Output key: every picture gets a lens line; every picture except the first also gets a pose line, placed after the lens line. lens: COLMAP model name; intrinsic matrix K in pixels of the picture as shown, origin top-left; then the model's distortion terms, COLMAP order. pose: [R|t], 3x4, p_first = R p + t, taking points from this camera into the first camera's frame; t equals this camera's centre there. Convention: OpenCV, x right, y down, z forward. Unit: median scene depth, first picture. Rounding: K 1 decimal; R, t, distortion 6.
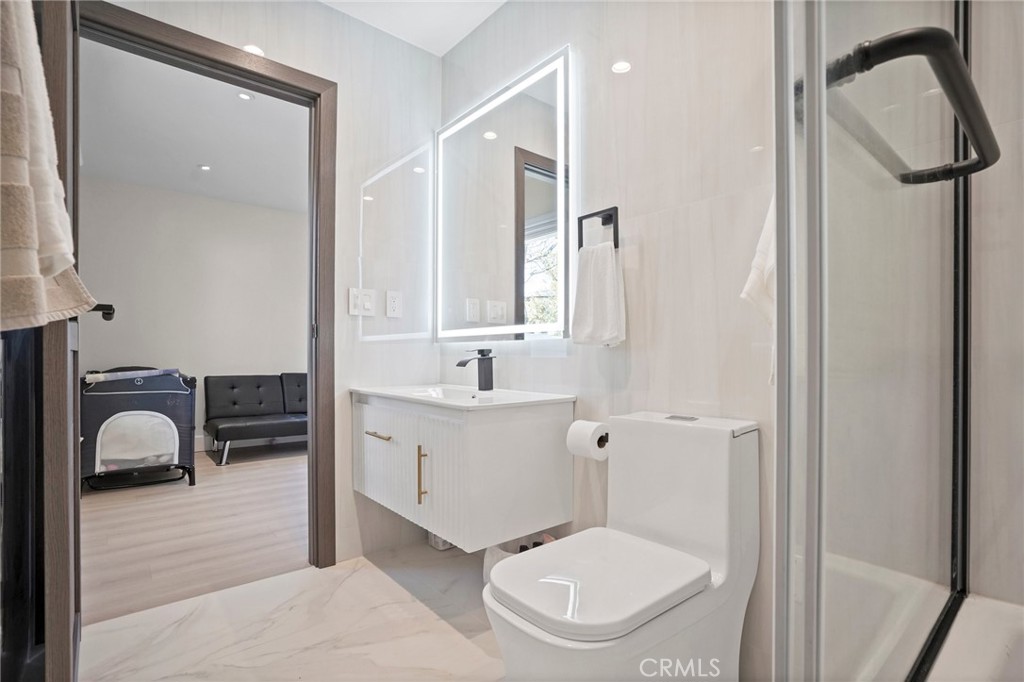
lens RADIAL K [[487.8, 0, 514.2], [0, 487.8, 348.6], [0, 0, 1]] dist [-0.051912, 0.015715]
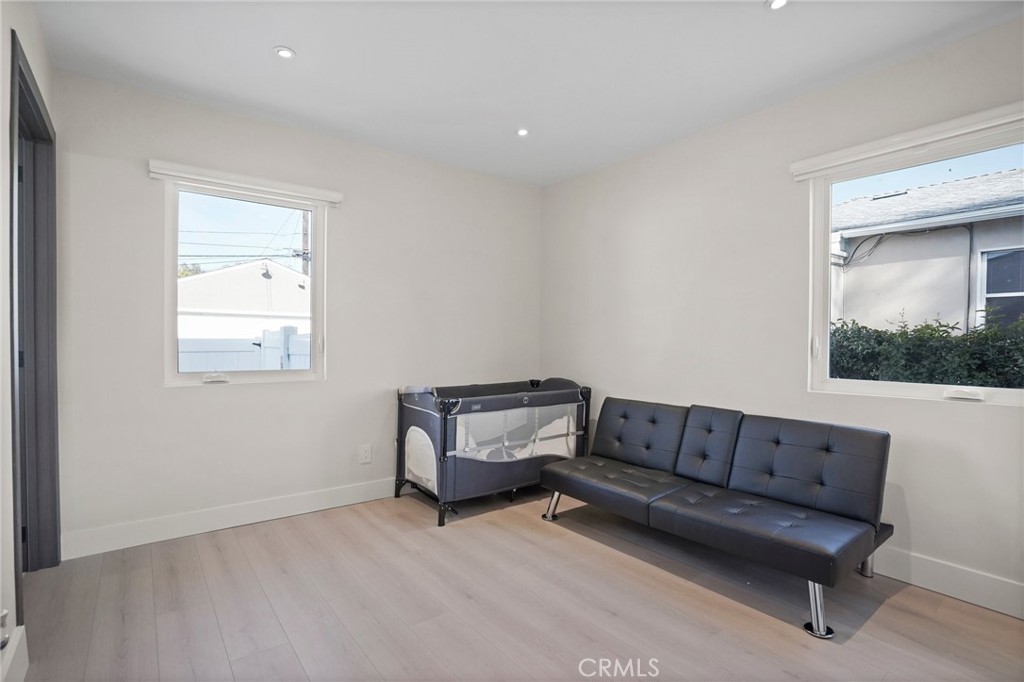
lens RADIAL K [[487.8, 0, 514.4], [0, 487.8, 348.7], [0, 0, 1]] dist [-0.051912, 0.015715]
pose [[-0.015733, 0.008767, -0.999838, 0.128802], [-0.006161, 0.999942, 0.008865, -0.023932], [0.999857, 0.006300, -0.015678, 0.861827]]
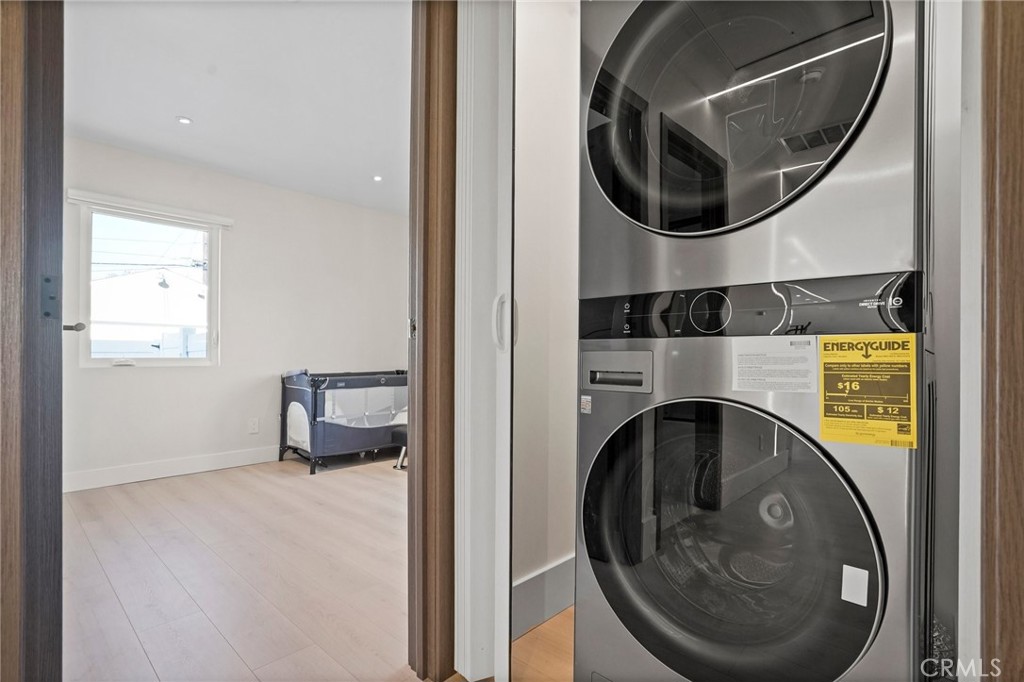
lens RADIAL K [[487.8, 0, 521.4], [0, 487.8, 359.8], [0, 0, 1]] dist [-0.051912, 0.015715]
pose [[0.156702, -0.002181, -0.987644, 0.377639], [-0.001851, 0.999995, -0.002502, 0.019022], [0.987644, 0.002220, 0.156697, 0.983392]]
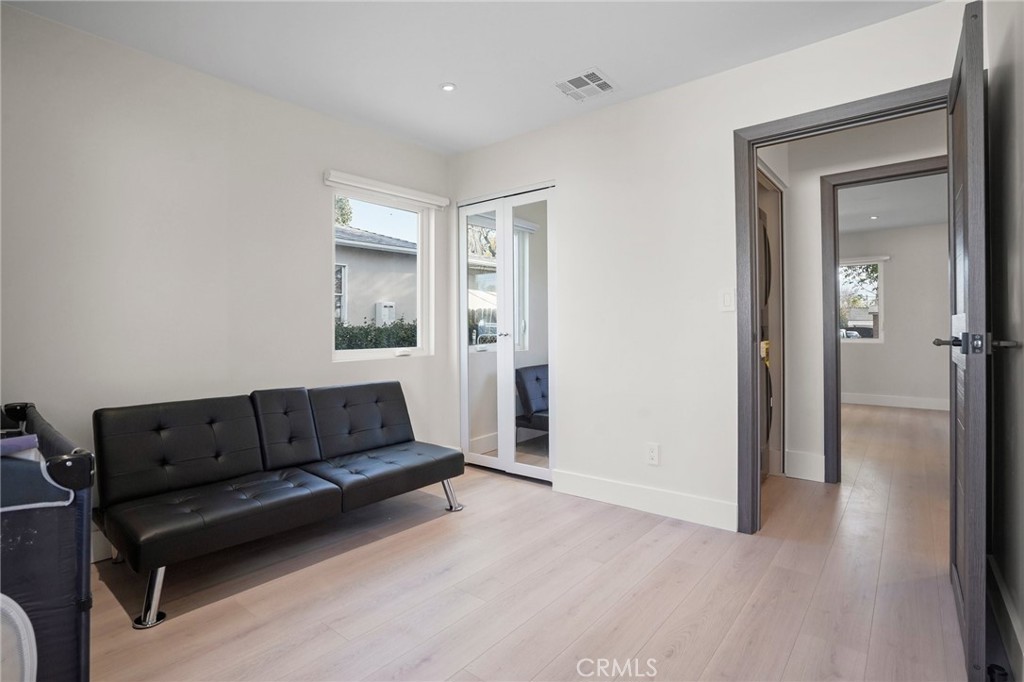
lens RADIAL K [[487.8, 0, 506.1], [0, 487.8, 323.5], [0, 0, 1]] dist [-0.051912, 0.015715]
pose [[0.982675, -0.004400, 0.185283, -0.334559], [0.006116, 0.999944, -0.008693, -0.017810], [-0.185235, 0.009675, 0.982647, 0.469951]]
